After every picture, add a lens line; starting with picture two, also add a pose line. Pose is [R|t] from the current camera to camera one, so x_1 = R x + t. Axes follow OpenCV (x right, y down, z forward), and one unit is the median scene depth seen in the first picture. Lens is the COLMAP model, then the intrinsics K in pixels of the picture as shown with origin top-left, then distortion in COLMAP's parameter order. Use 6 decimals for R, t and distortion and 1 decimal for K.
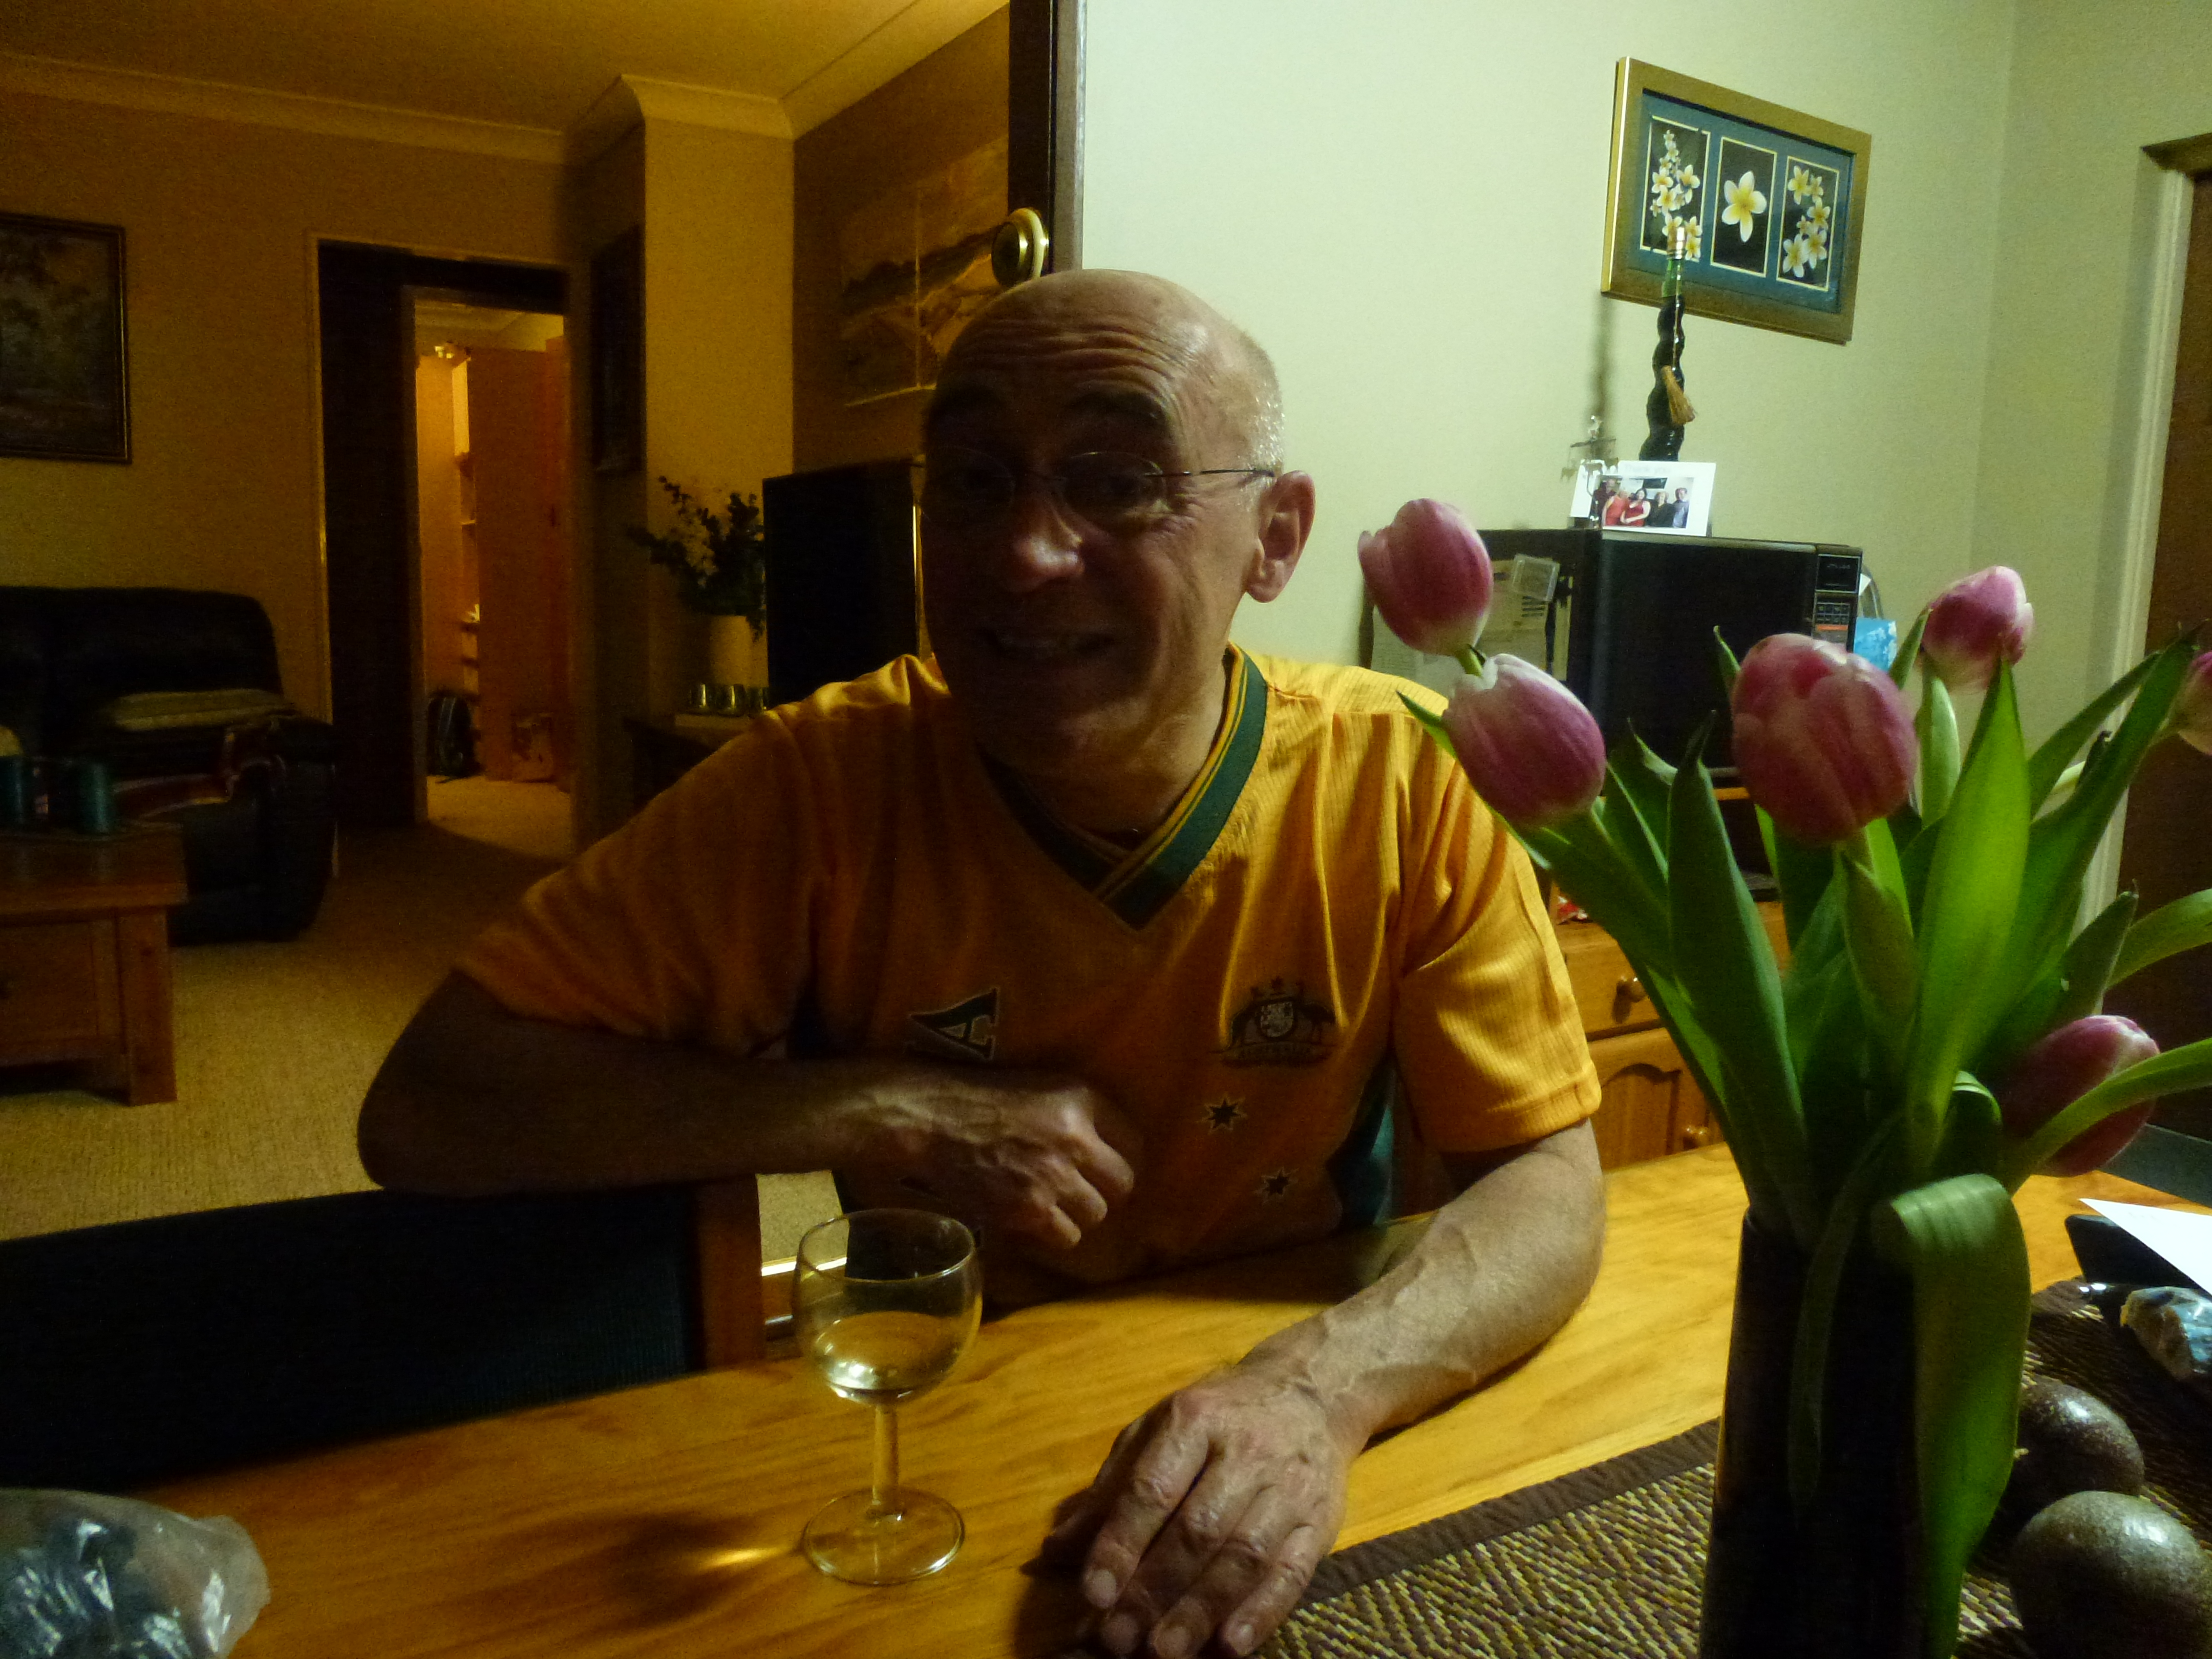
lens RADIAL K [[1631.5, 0, 1085.0], [0, 1631.5, 823.6], [0, 0, 1]] dist [-0.065183, 0.024201]
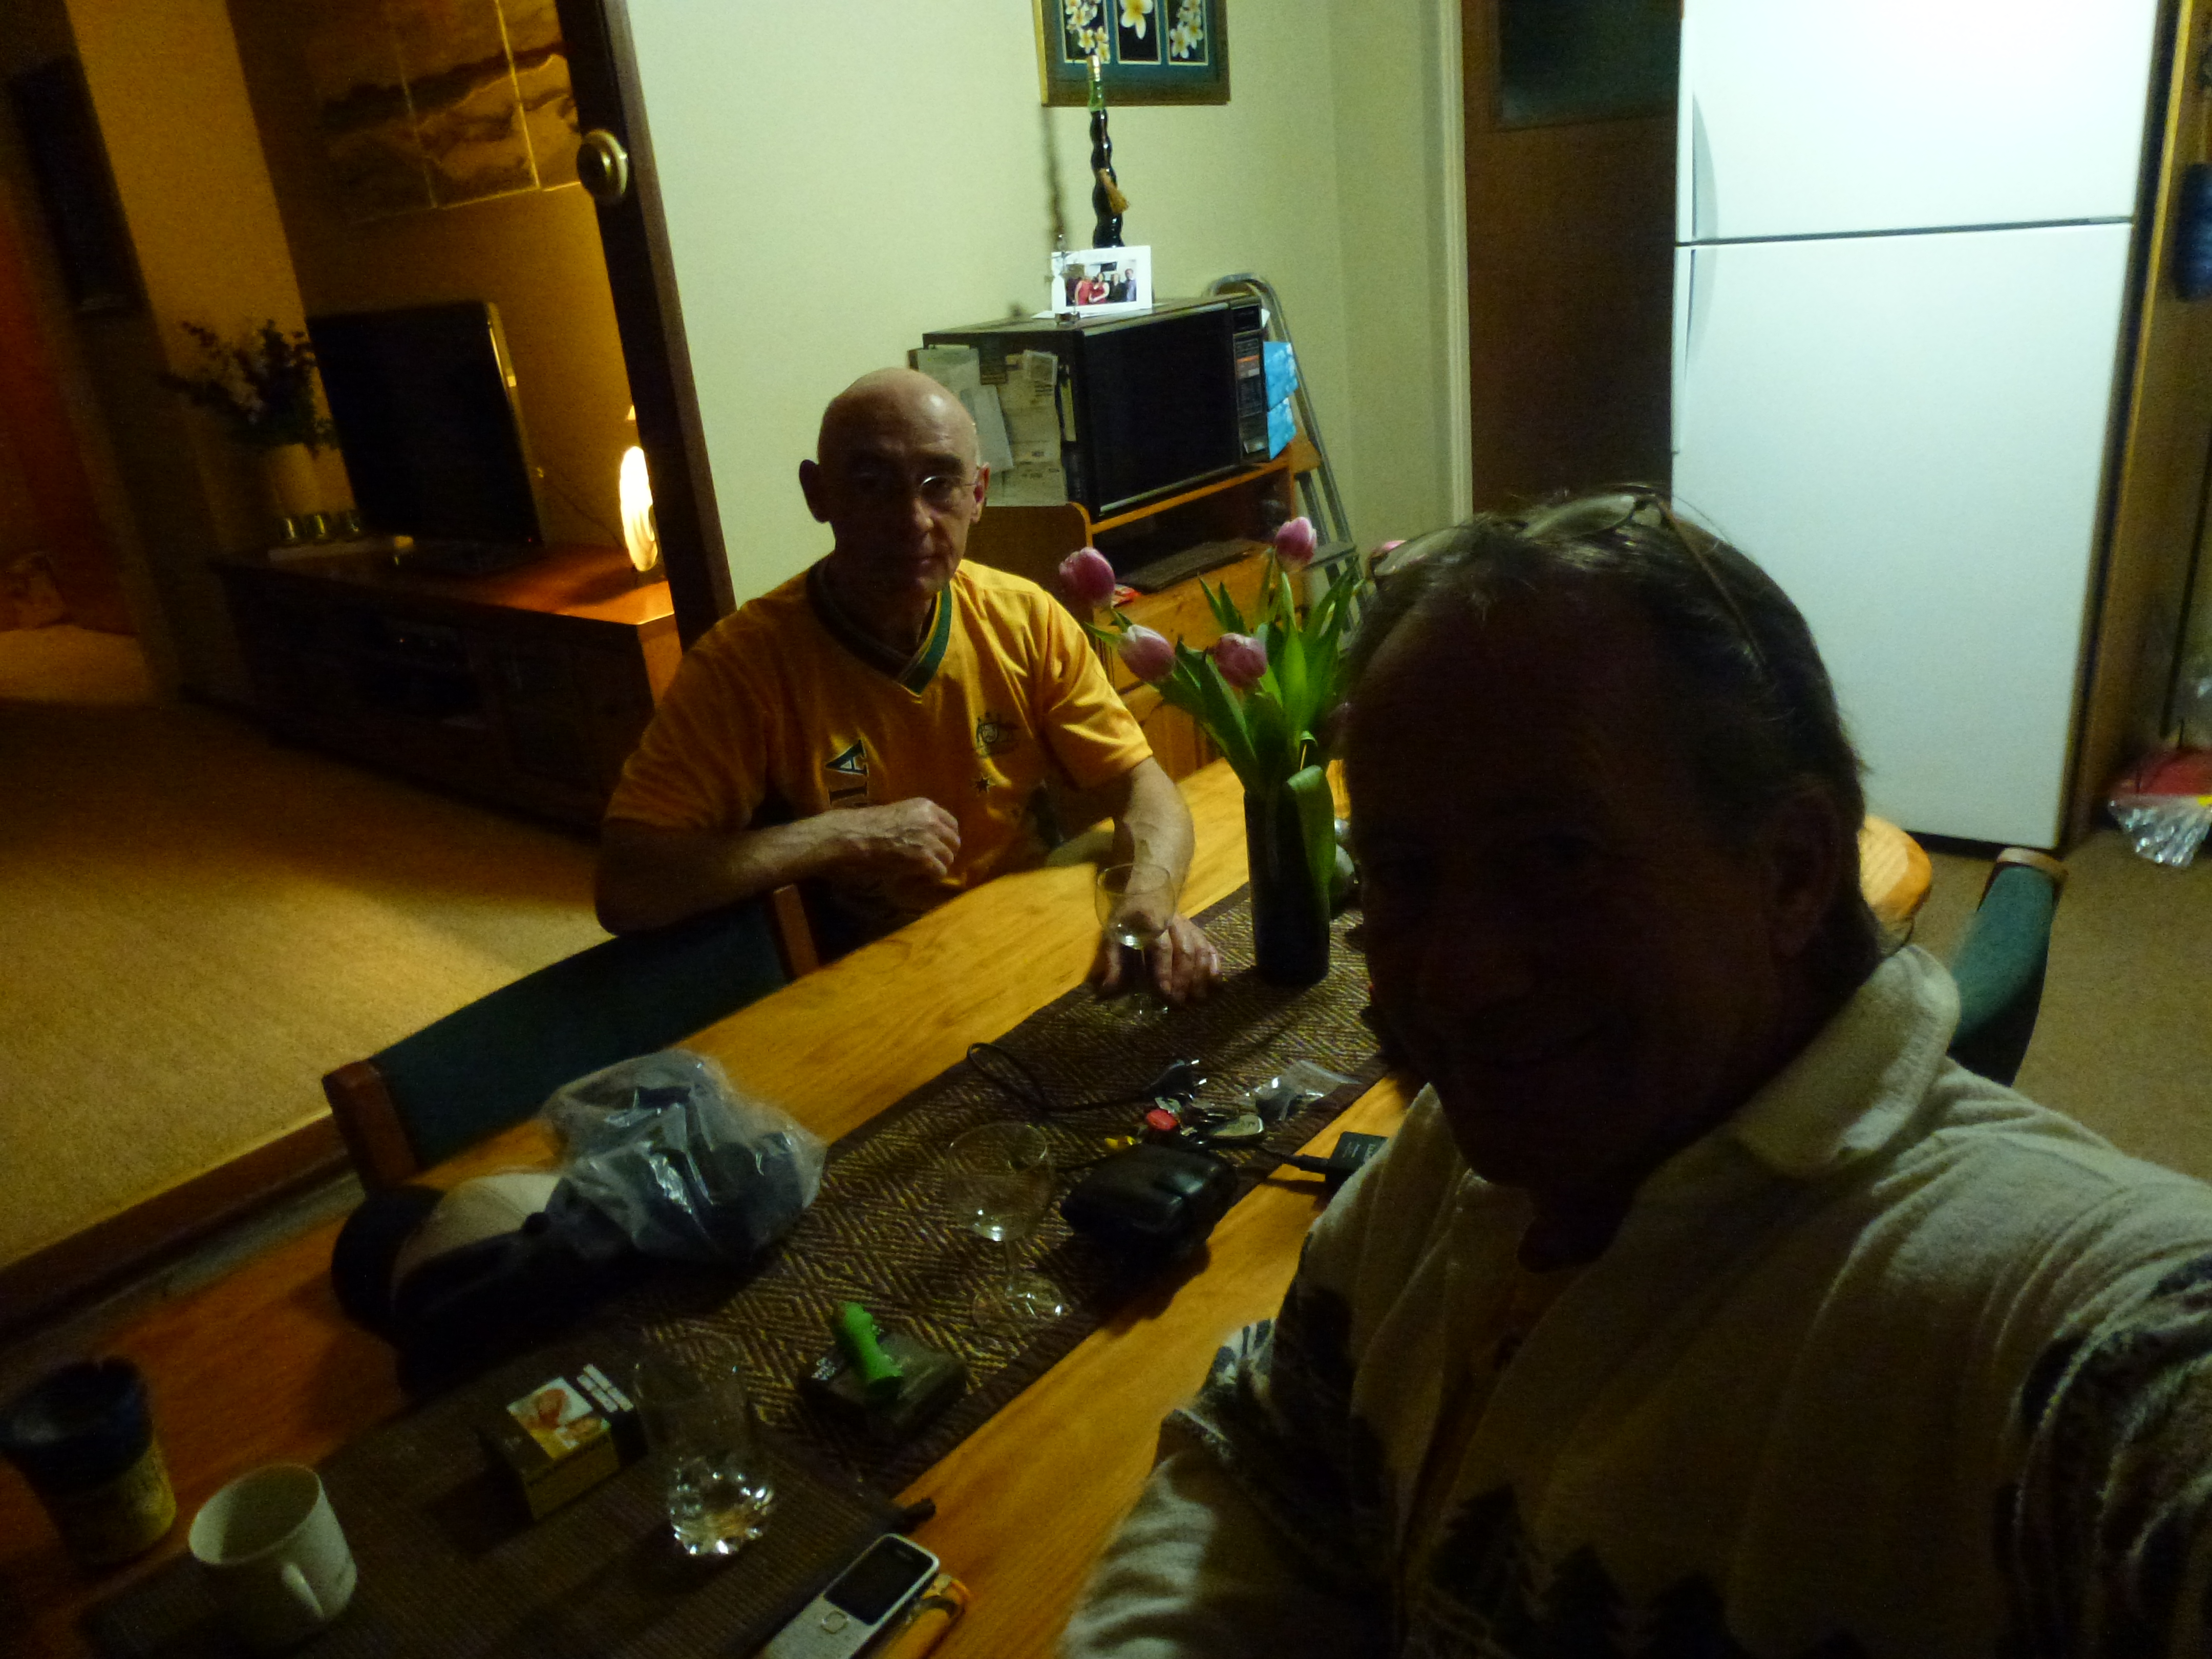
lens RADIAL K [[1631.5, 0, 1109.6], [0, 1631.5, 830.2], [0, 0, 1]] dist [-0.065183, 0.024201]
pose [[0.932197, -0.232286, 0.277584, -0.111441], [0.167831, 0.956876, 0.237110, -0.075062], [-0.320691, -0.174446, 0.930981, -0.289072]]
